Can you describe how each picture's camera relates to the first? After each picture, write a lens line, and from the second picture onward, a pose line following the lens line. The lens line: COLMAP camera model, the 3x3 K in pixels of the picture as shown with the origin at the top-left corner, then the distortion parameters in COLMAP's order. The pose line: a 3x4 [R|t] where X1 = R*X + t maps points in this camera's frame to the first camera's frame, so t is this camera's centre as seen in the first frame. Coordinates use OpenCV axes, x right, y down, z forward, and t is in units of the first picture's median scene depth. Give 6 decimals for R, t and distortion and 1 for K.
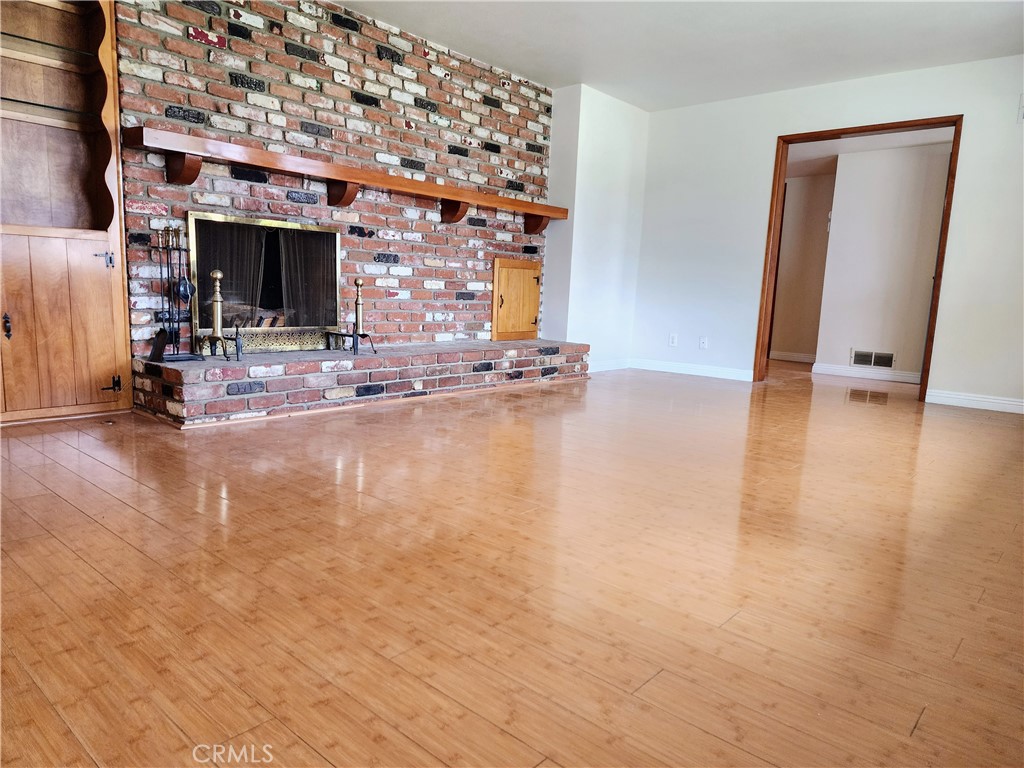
lens RADIAL K [[685.0, 0, 508.7], [0, 685.0, 390.4], [0, 0, 1]] dist [0.082045, -0.083749]
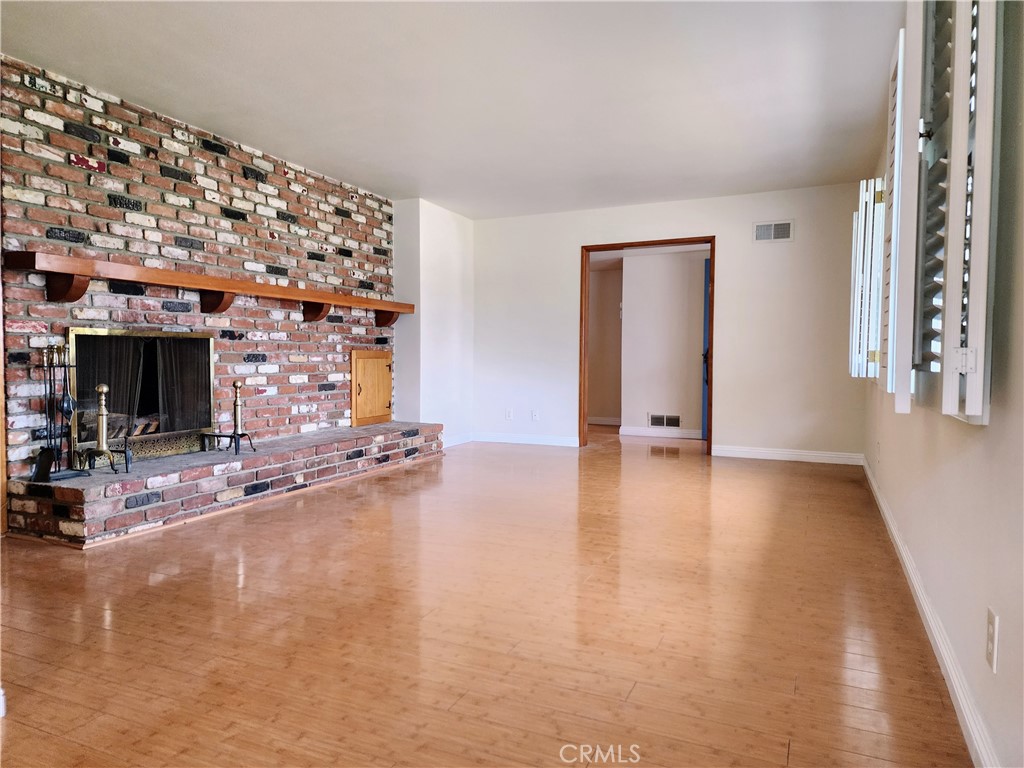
lens RADIAL K [[680.6, 0, 510.9], [0, 680.6, 379.3], [0, 0, 1]] dist [0.095968, -0.104737]
pose [[0.954397, -0.045369, 0.295073, -0.114921], [0.077229, 0.992261, -0.097227, -0.027683], [-0.288379, 0.115582, 0.950515, -0.099426]]
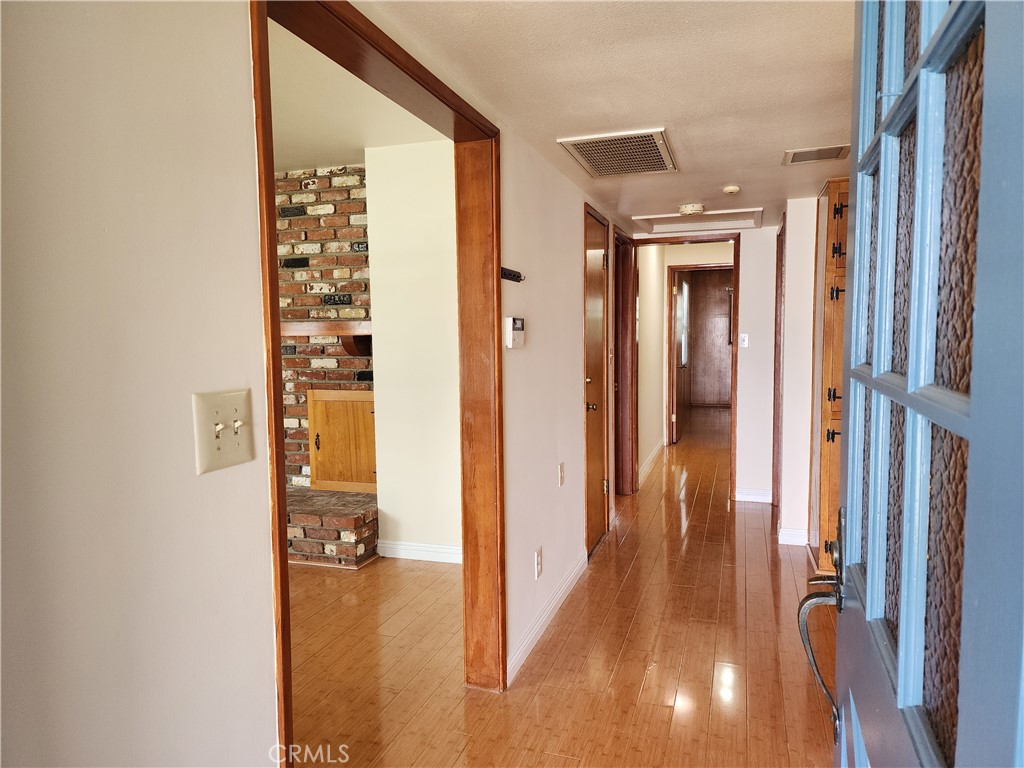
lens RADIAL K [[678.2, 0, 520.1], [0, 678.2, 385.6], [0, 0, 1]] dist [0.083443, -0.079778]
pose [[0.406202, 0.025259, -0.913434, 0.952773], [-0.102703, 0.994546, -0.018169, -0.239440], [0.907993, 0.101193, 0.406581, 1.029278]]
